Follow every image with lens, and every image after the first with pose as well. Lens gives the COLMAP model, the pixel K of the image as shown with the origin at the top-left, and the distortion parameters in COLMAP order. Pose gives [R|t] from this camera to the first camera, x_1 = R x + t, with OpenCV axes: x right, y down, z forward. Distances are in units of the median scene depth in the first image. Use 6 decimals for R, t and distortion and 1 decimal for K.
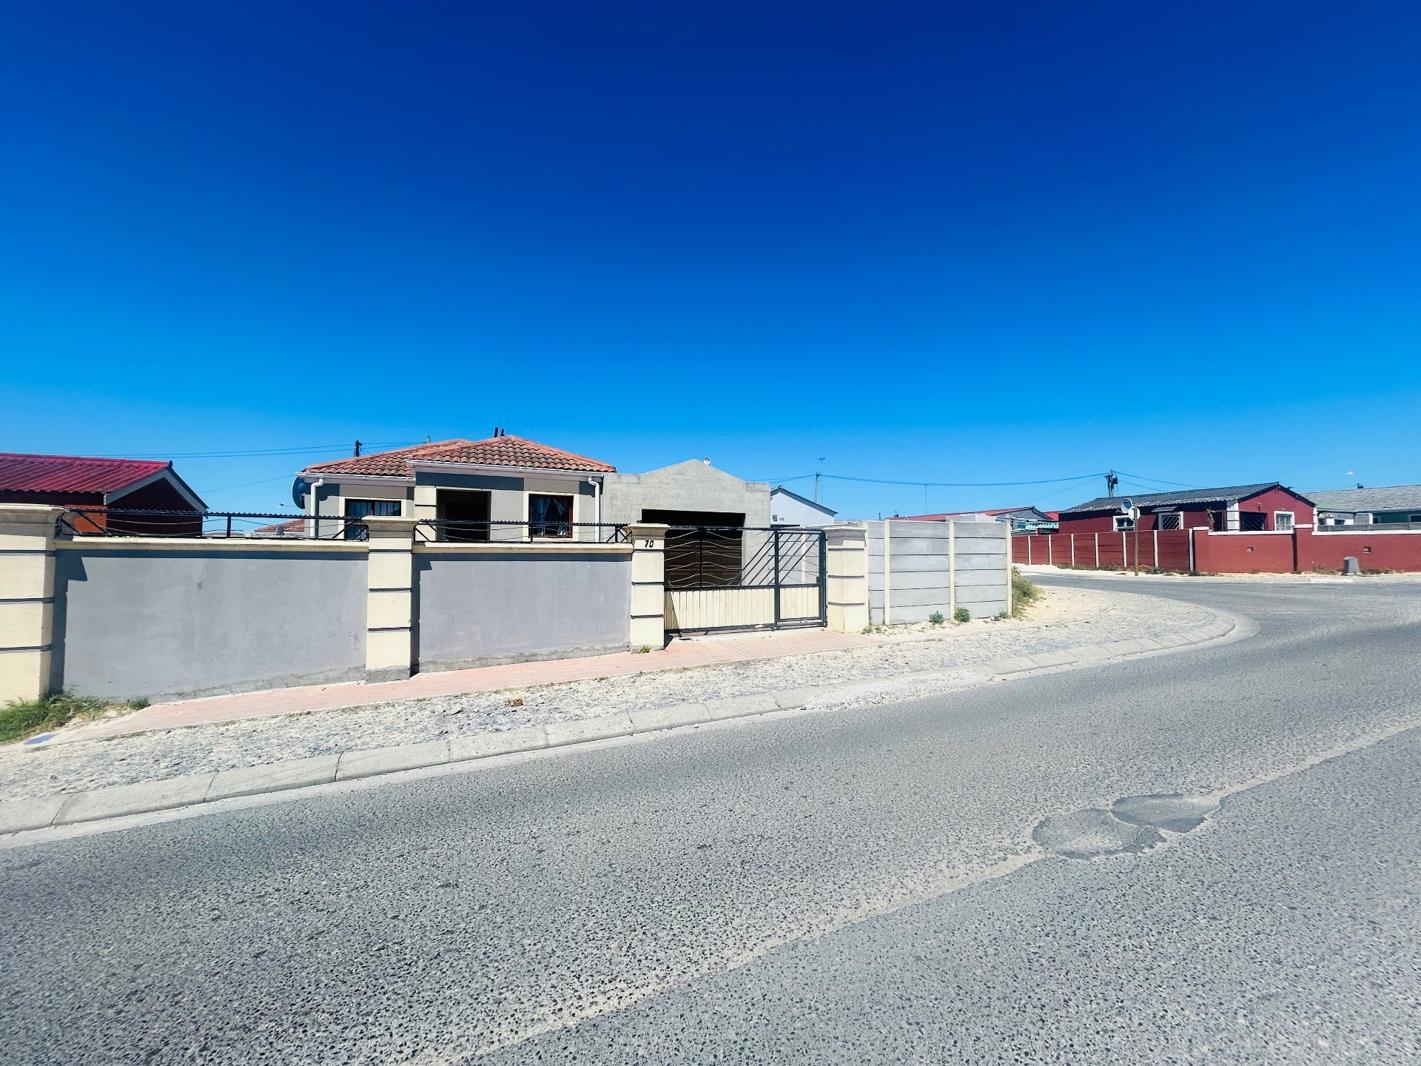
lens RADIAL K [[560.0, 0, 710.0], [0, 560.0, 538.3], [0, 0, 1]] dist [0.000641, -0.000001]
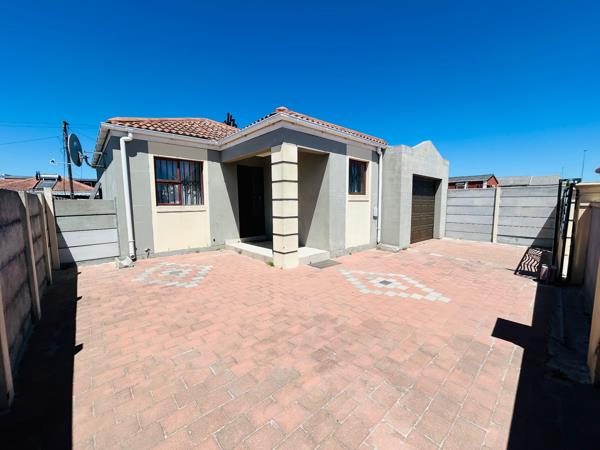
lens RADIAL K [[236.4, 0, 299.8], [0, 236.4, 227.2], [0, 0, 1]] dist [0.000641, -0.000001]
pose [[0.947337, -0.043297, 0.317298, -0.553667], [-0.000176, 0.990747, 0.135718, -0.000113], [-0.320238, -0.128627, 0.938564, 0.498874]]
